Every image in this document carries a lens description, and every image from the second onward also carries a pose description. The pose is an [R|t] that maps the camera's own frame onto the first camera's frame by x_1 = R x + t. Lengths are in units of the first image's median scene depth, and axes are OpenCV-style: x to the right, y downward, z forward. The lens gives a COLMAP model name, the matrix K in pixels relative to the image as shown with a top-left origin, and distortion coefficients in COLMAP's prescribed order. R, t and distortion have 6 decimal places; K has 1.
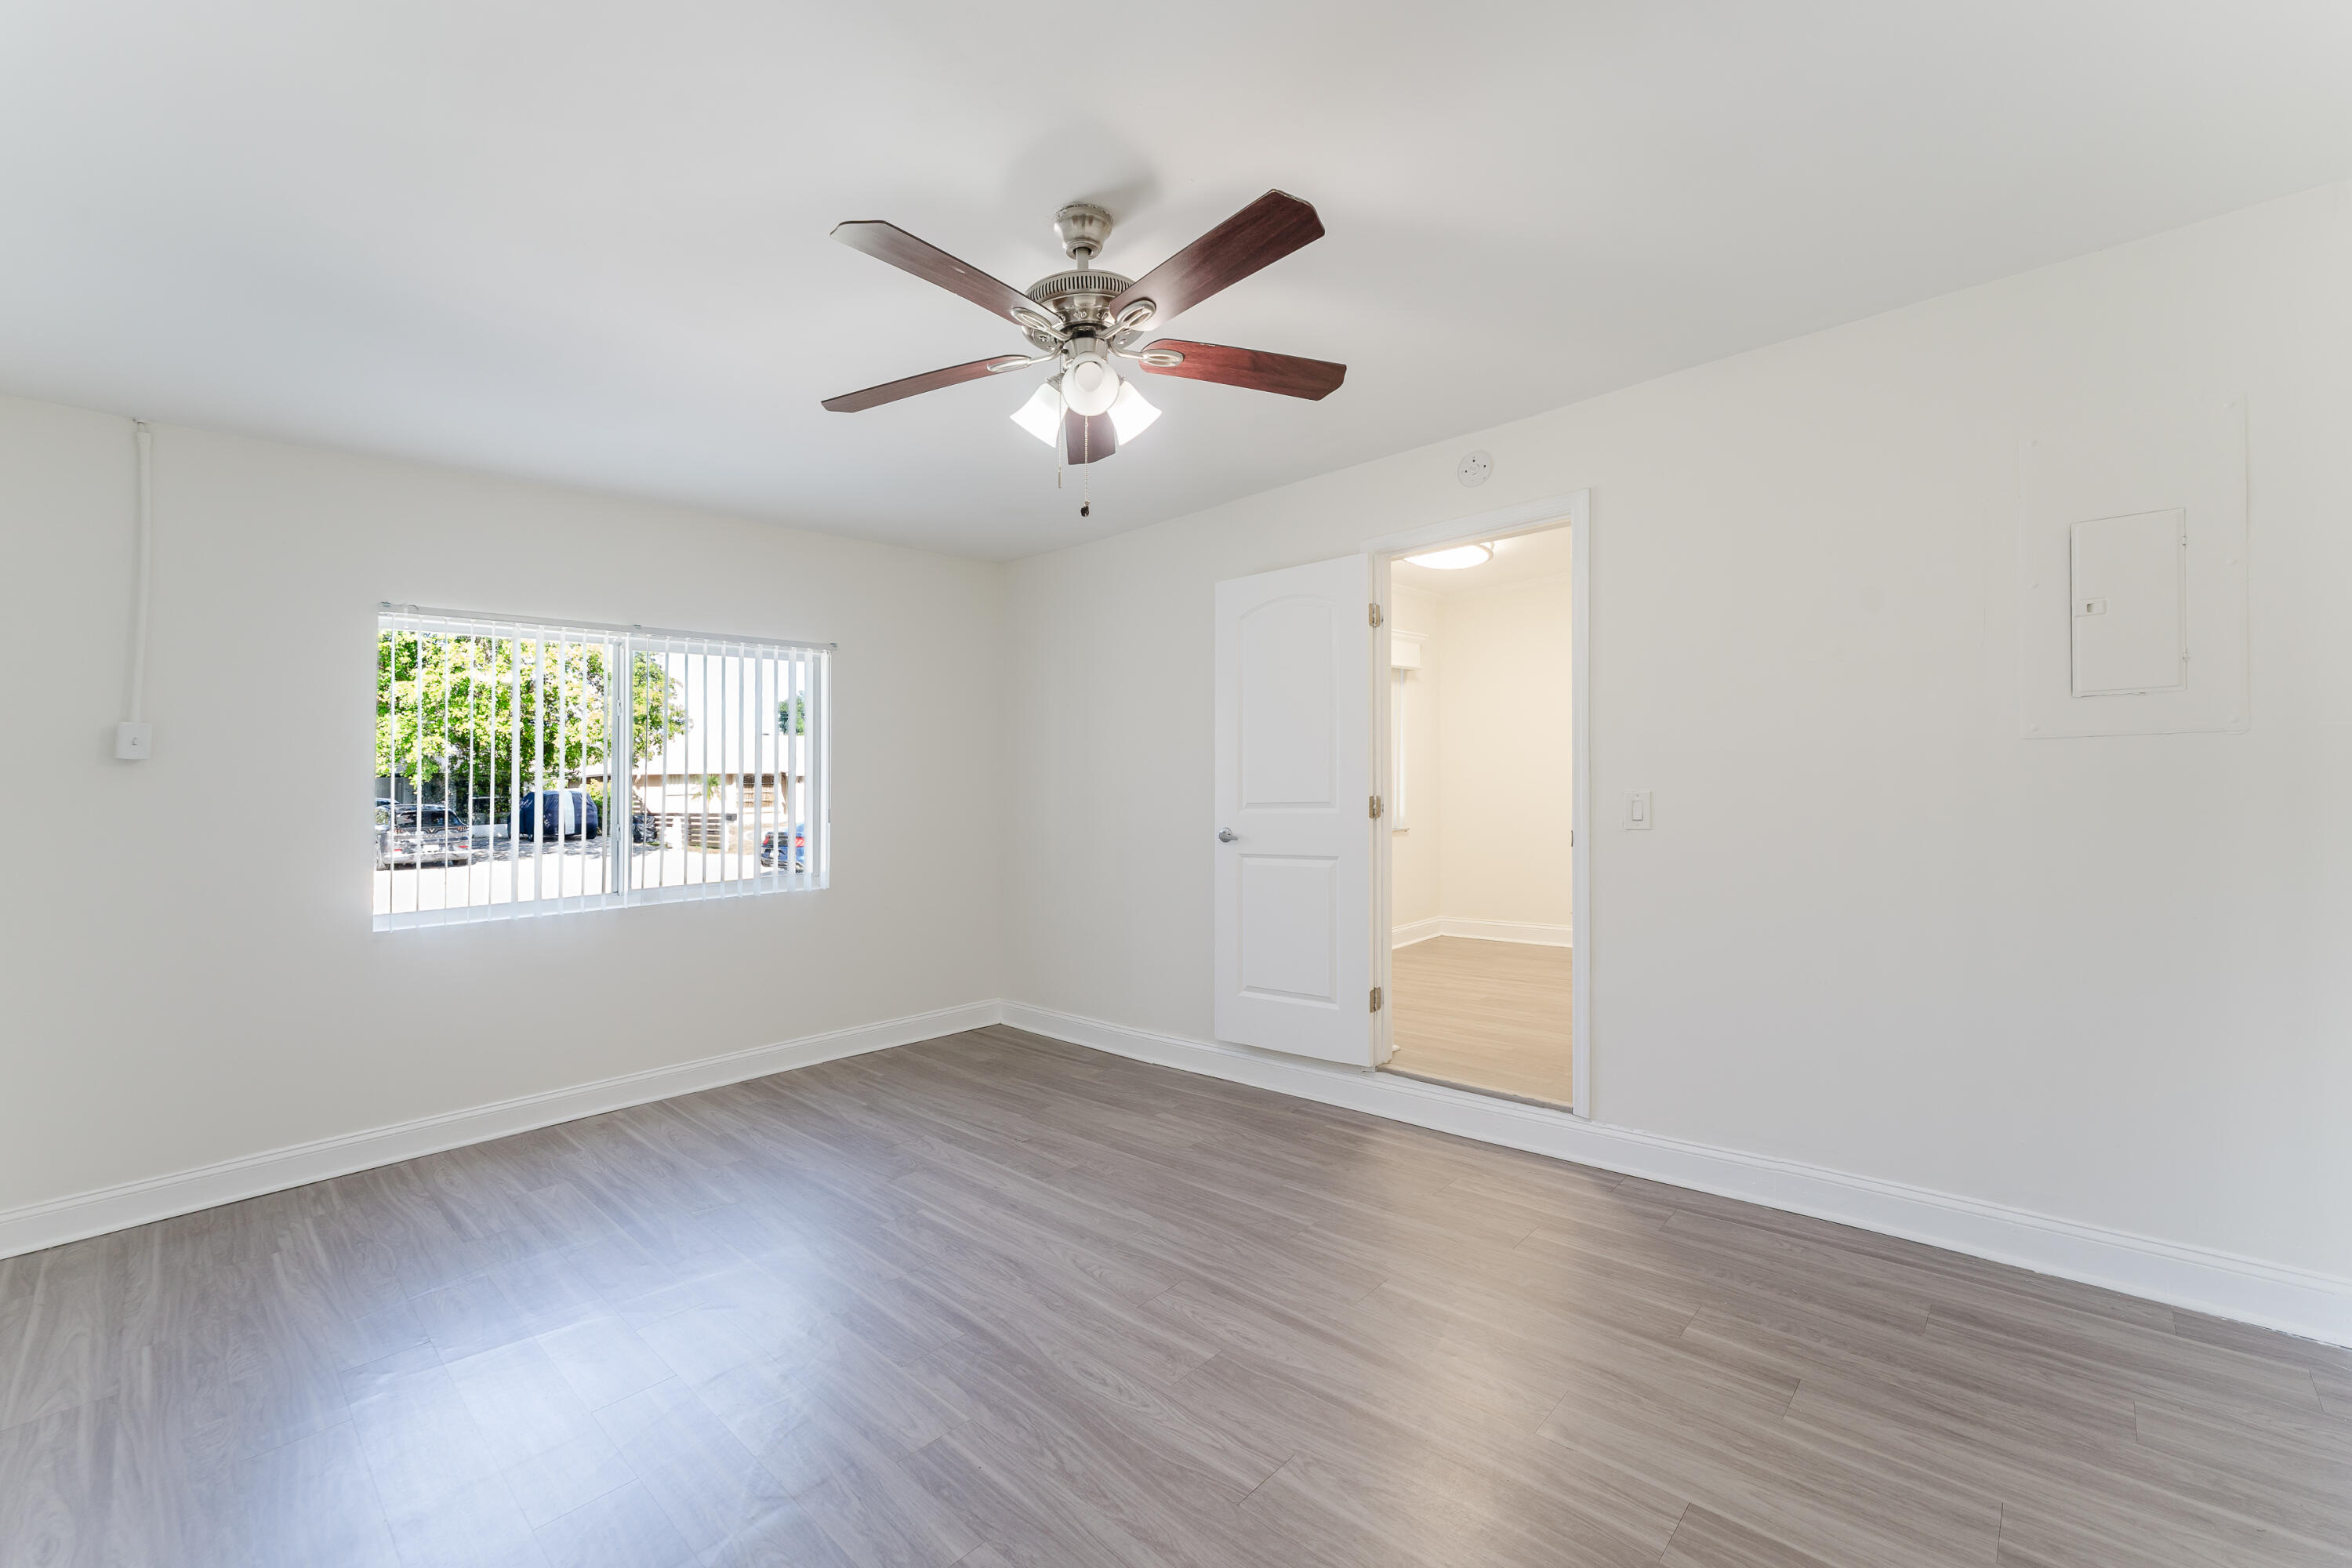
lens RADIAL K [[960.0, 0, 1157.5], [0, 960.0, 779.4], [0, 0, 1]] dist [-0.010979, 0.002685]
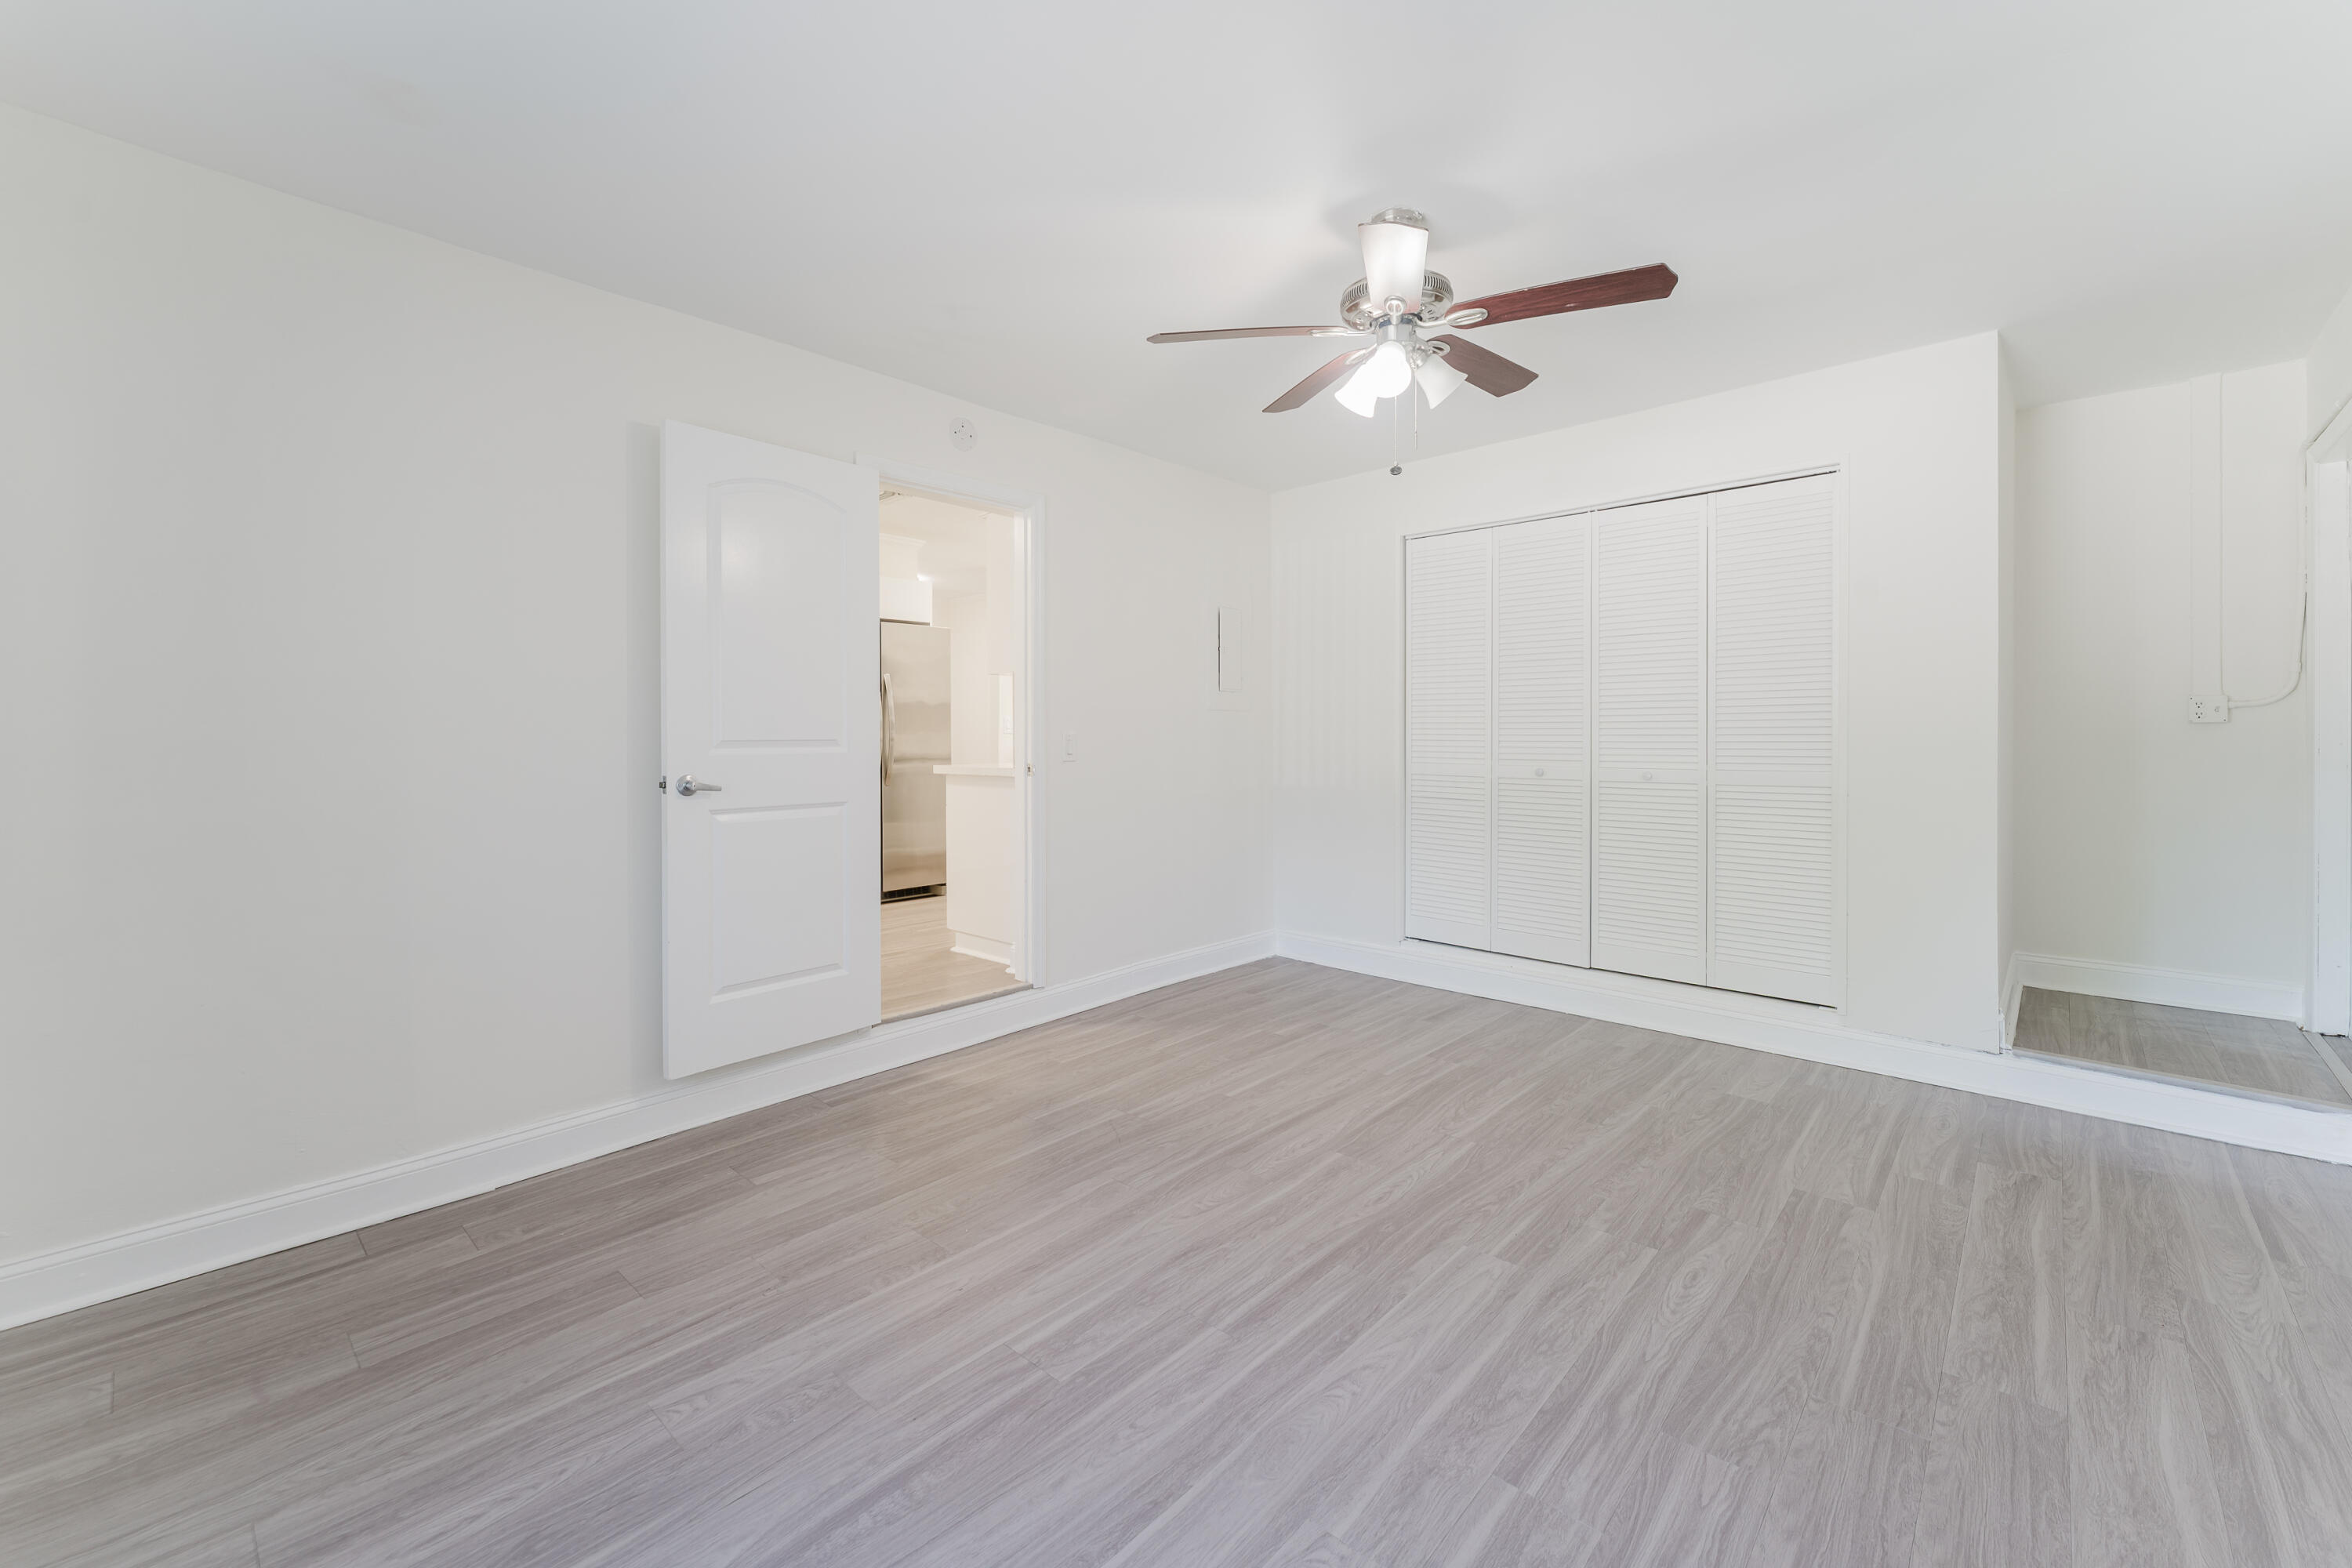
lens RADIAL K [[960.0, 0, 1156.9], [0, 960.0, 775.0], [0, 0, 1]] dist [-0.010979, 0.002685]
pose [[-0.009080, -0.013738, 0.999864, -0.831802], [0.000895, 0.999905, 0.013746, 0.052803], [-0.999958, 0.001020, -0.009067, 0.856958]]
